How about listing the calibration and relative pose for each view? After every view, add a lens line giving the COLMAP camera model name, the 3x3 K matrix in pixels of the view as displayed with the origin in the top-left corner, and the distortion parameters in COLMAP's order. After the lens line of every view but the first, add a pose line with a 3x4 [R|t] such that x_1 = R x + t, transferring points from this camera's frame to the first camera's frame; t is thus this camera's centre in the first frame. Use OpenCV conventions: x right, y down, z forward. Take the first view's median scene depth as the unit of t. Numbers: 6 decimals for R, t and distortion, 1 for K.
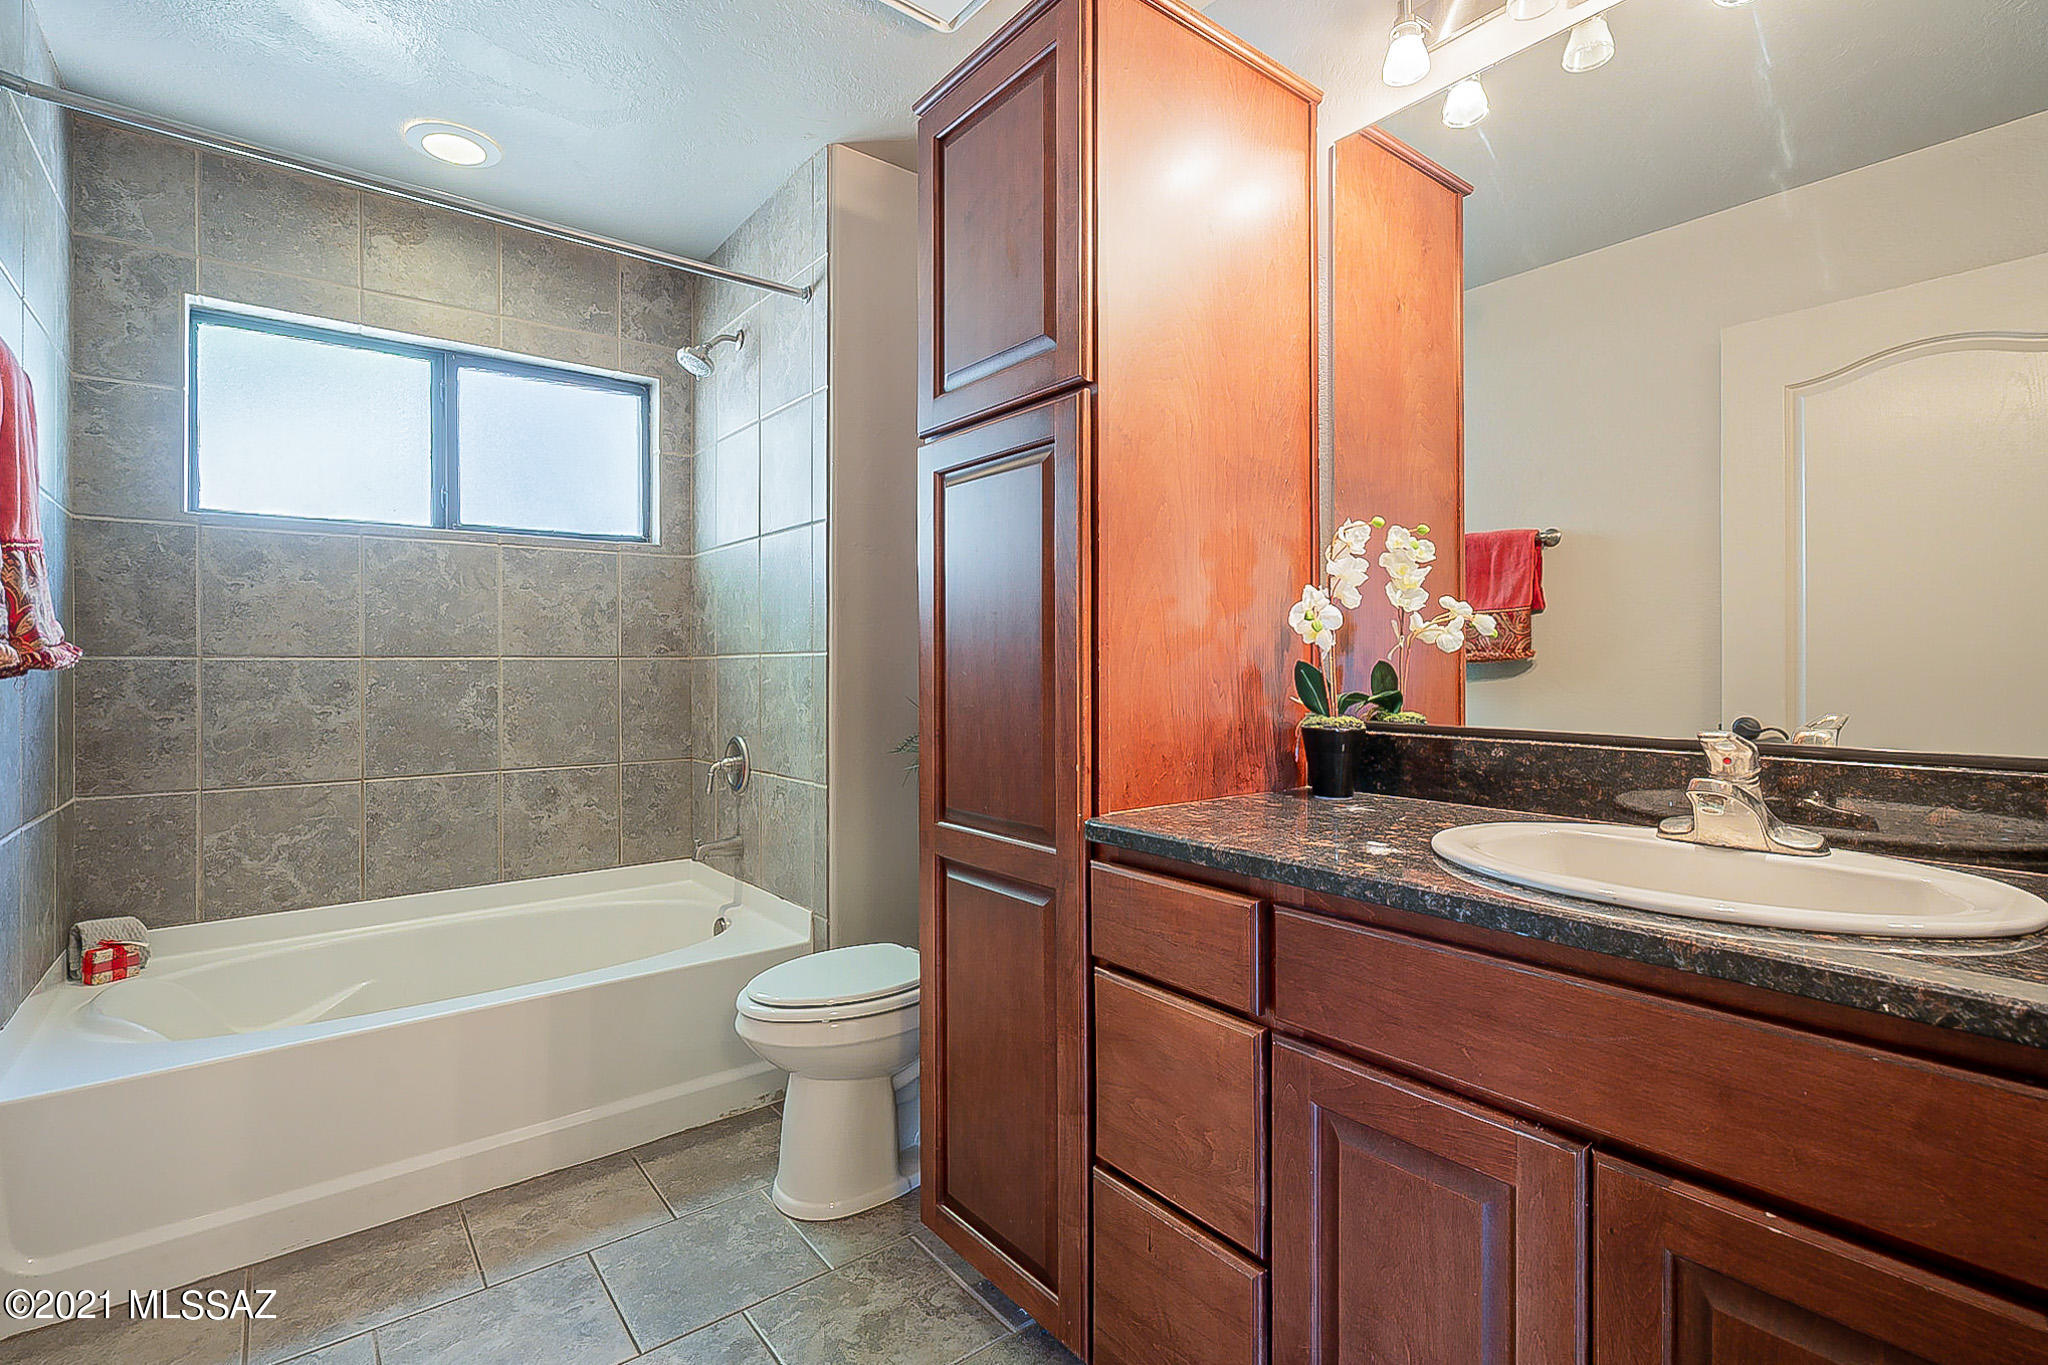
lens RADIAL K [[949.9, 0, 1032.3], [0, 949.9, 666.9], [0, 0, 1]] dist [-0.007107, 0.001539]
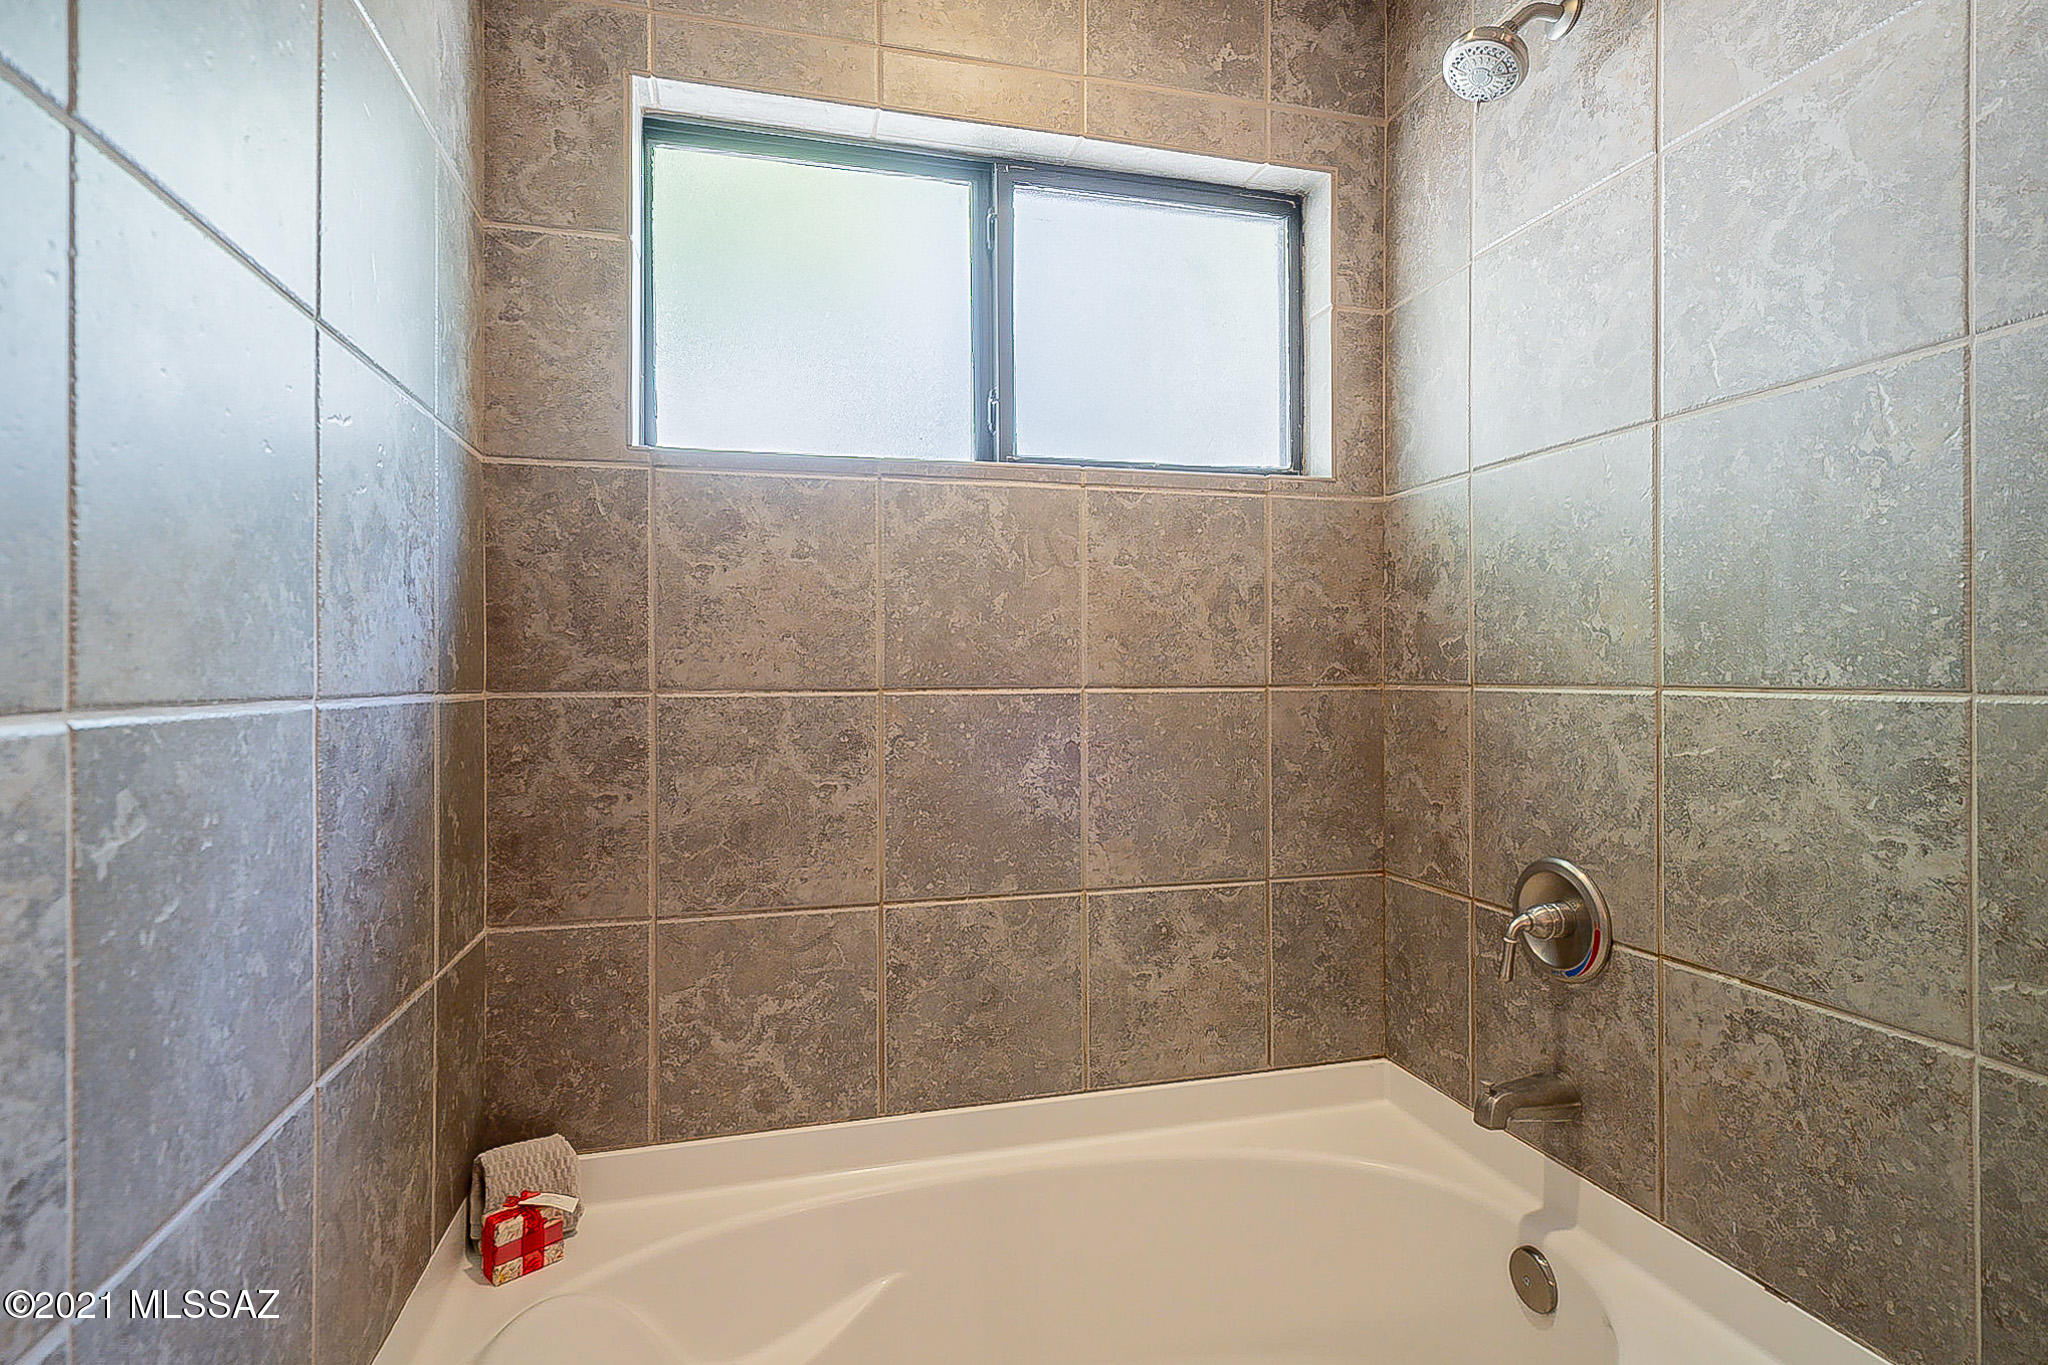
lens RADIAL K [[994.9, 0, 1019.9], [0, 994.9, 677.9], [0, 0, 1]] dist [-0.003978, -0.000106]
pose [[0.917248, 0.003292, -0.398302, -0.392294], [-0.000934, 0.999981, 0.006113, -0.021426], [0.398314, -0.005235, 0.917234, 0.483420]]
